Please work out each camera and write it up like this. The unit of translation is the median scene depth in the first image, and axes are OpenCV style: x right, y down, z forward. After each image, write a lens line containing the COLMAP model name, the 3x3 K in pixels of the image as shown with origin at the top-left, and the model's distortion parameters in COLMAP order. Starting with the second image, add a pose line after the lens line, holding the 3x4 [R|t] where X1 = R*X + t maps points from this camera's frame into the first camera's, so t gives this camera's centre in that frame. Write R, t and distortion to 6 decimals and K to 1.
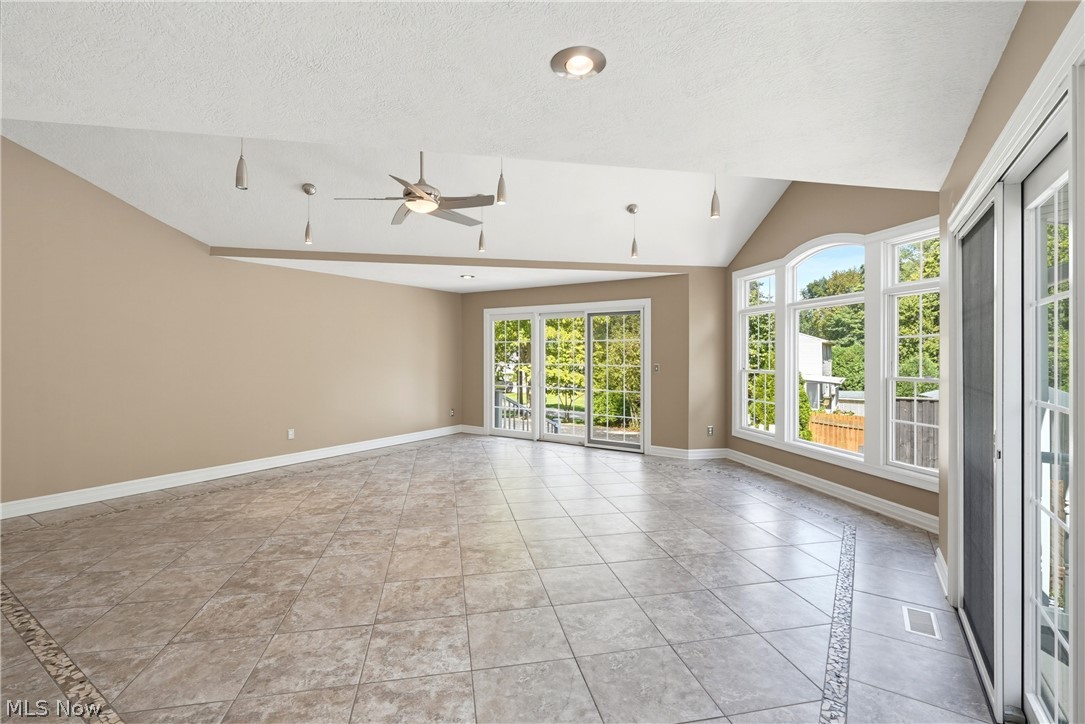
lens RADIAL K [[493.3, 0, 539.3], [0, 493.3, 357.9], [0, 0, 1]] dist [-0.009390, 0.004463]
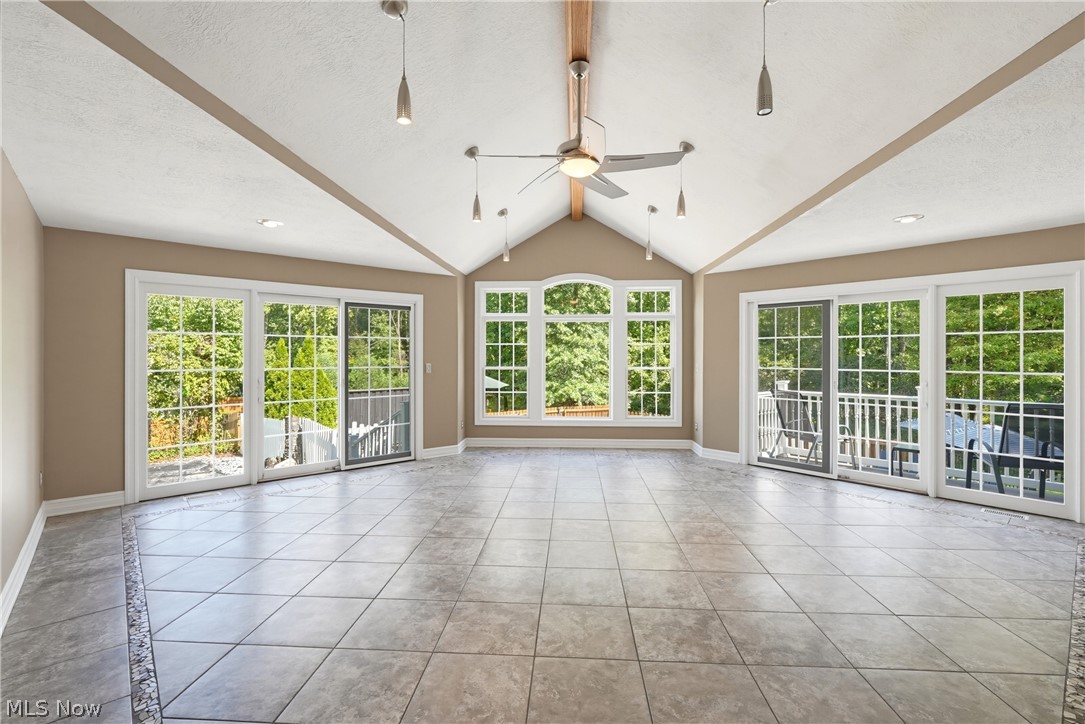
lens RADIAL K [[493.3, 0, 544.5], [0, 493.3, 356.2], [0, 0, 1]] dist [-0.009390, 0.004463]
pose [[0.250903, -0.007785, 0.967981, -0.951312], [0.007933, 0.999951, 0.005986, -0.009098], [-0.967980, 0.006177, 0.250953, 0.791007]]
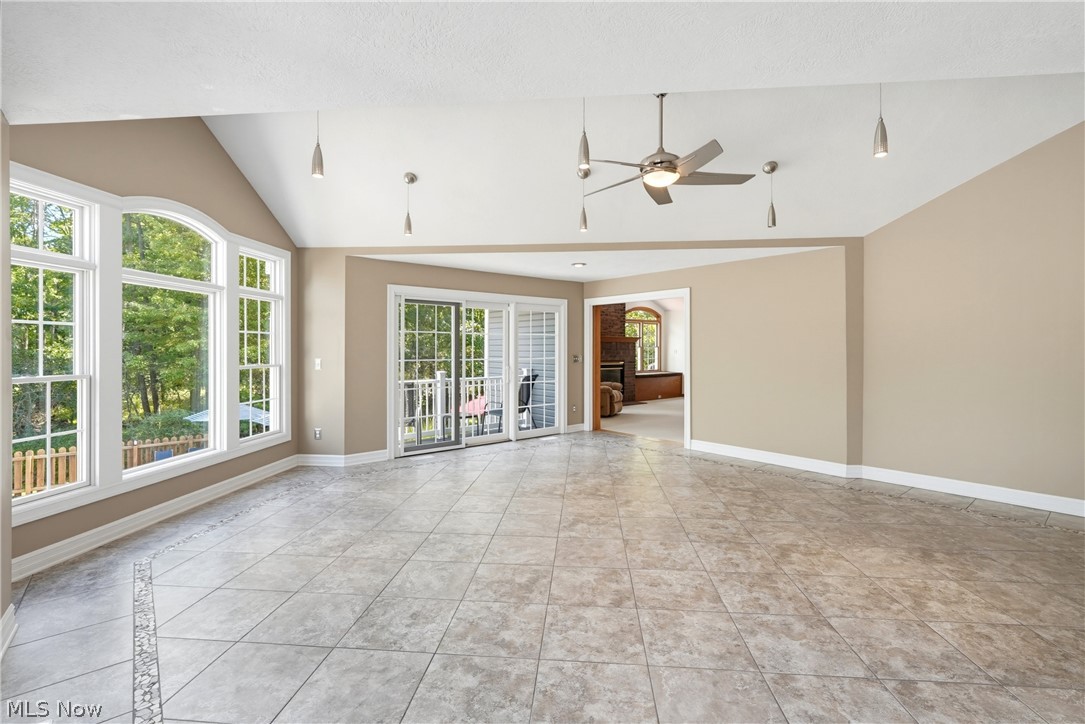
lens RADIAL K [[493.3, 0, 543.1], [0, 493.3, 346.6], [0, 0, 1]] dist [-0.009390, 0.004463]
pose [[-0.961168, -0.000816, 0.275961, -0.259194], [0.000747, 0.999984, 0.005558, -0.010725], [-0.275961, 0.005548, -0.961153, 1.770189]]
